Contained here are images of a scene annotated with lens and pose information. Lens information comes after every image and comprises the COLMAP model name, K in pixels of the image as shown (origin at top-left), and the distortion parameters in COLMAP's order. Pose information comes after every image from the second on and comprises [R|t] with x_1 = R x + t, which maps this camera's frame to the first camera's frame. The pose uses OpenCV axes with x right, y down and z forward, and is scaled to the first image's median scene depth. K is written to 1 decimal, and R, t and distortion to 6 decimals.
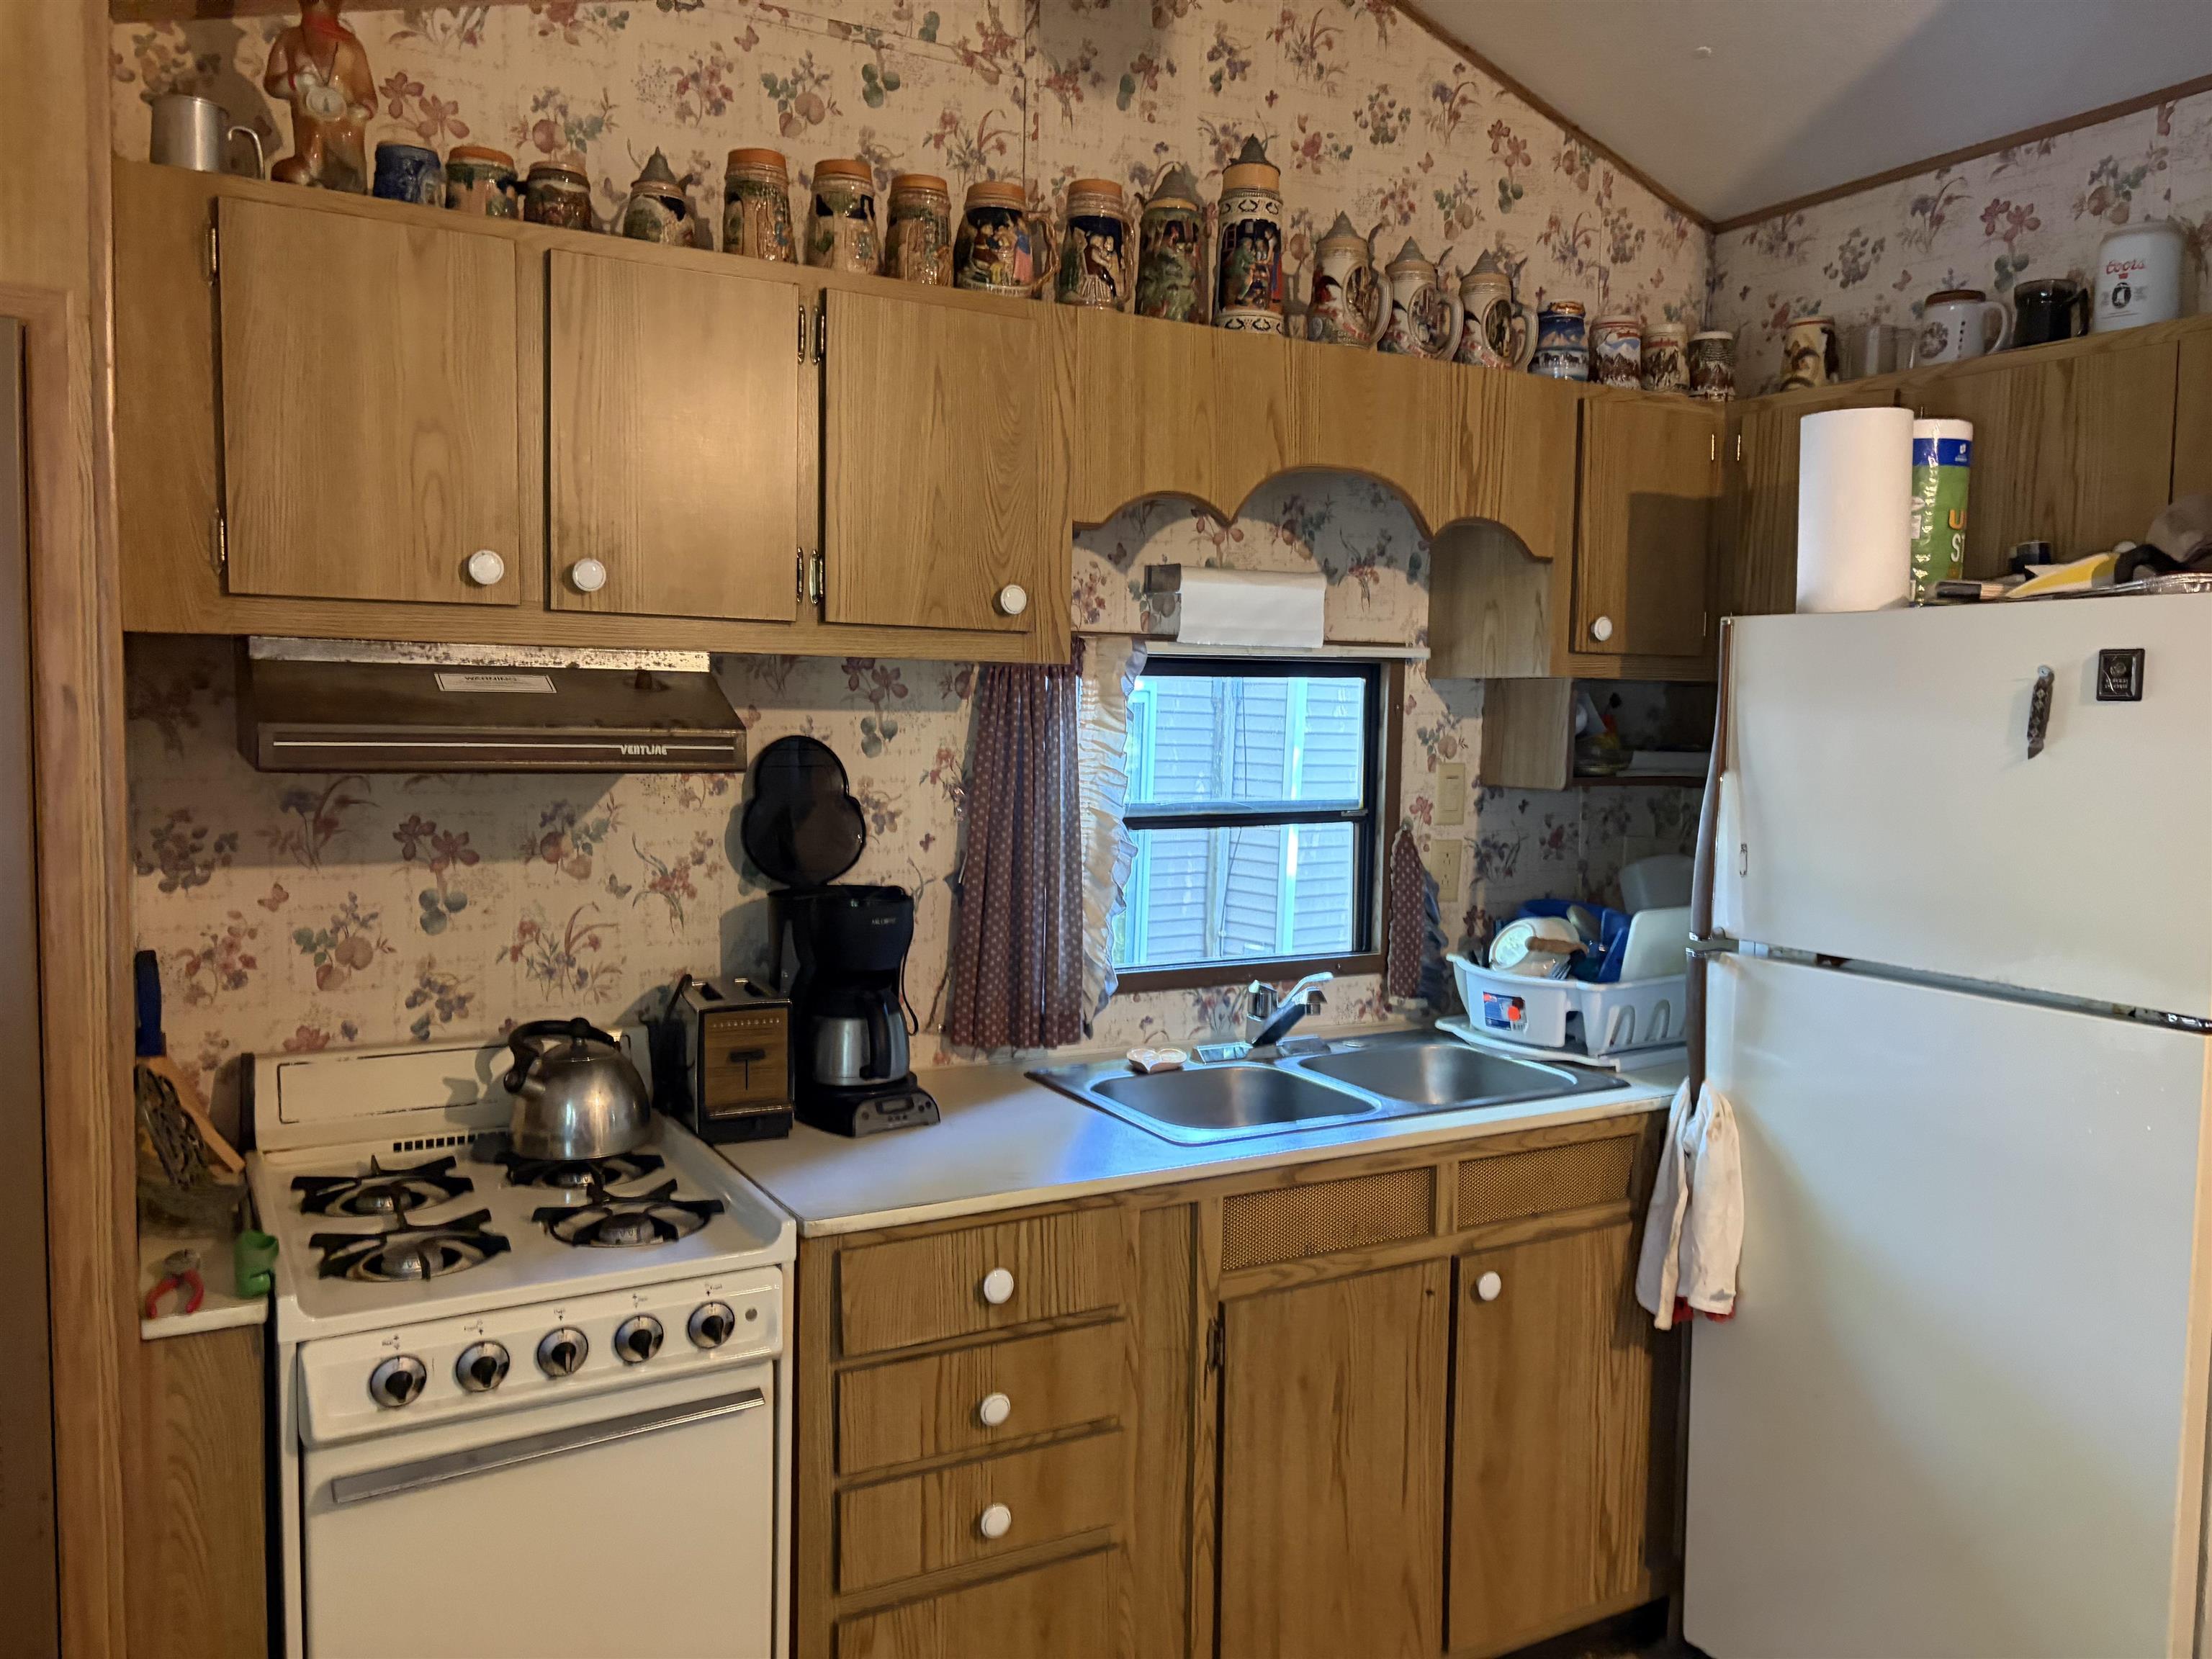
lens RADIAL K [[1664.5, 0, 1110.2], [0, 1664.5, 827.9], [0, 0, 1]] dist [0.035782, -0.069840]
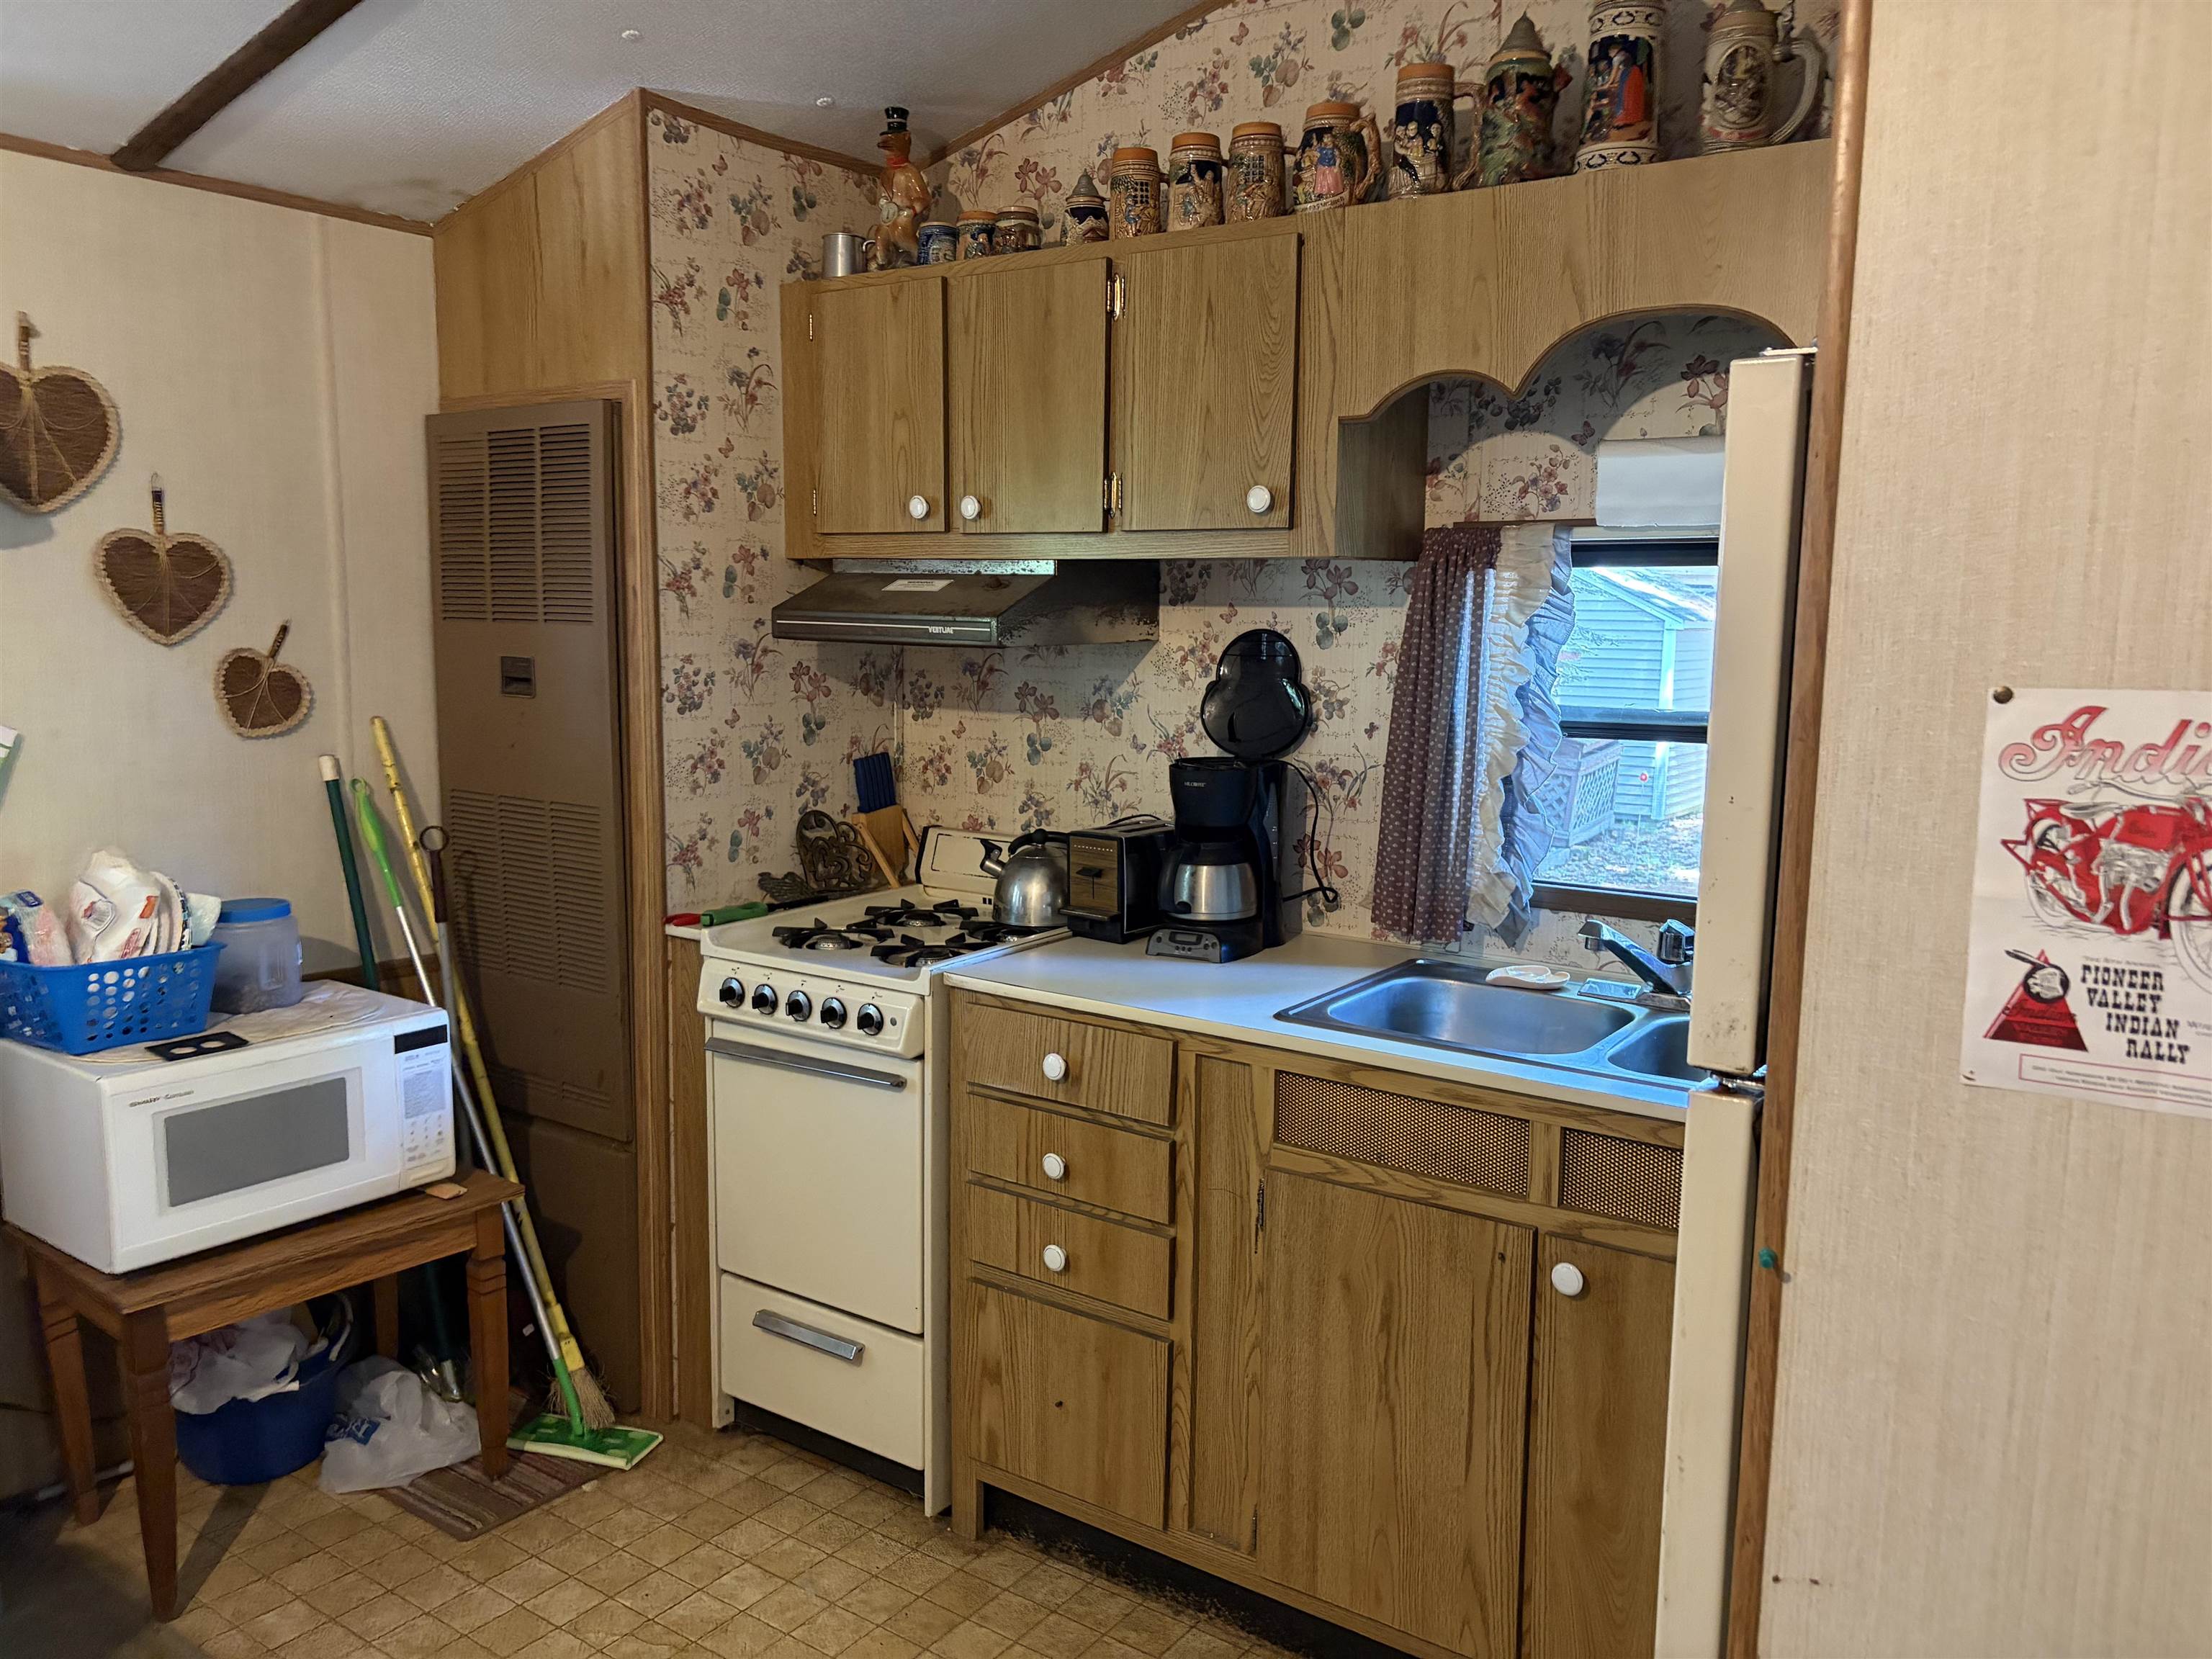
lens RADIAL K [[1664.5, 0, 1039.6], [0, 1664.5, 840.1], [0, 0, 1]] dist [0.035782, -0.069840]
pose [[0.402558, 0.114278, -0.908233, 0.866585], [-0.073616, 0.993005, 0.092315, -0.004830], [0.912430, 0.029699, 0.408154, 0.406097]]
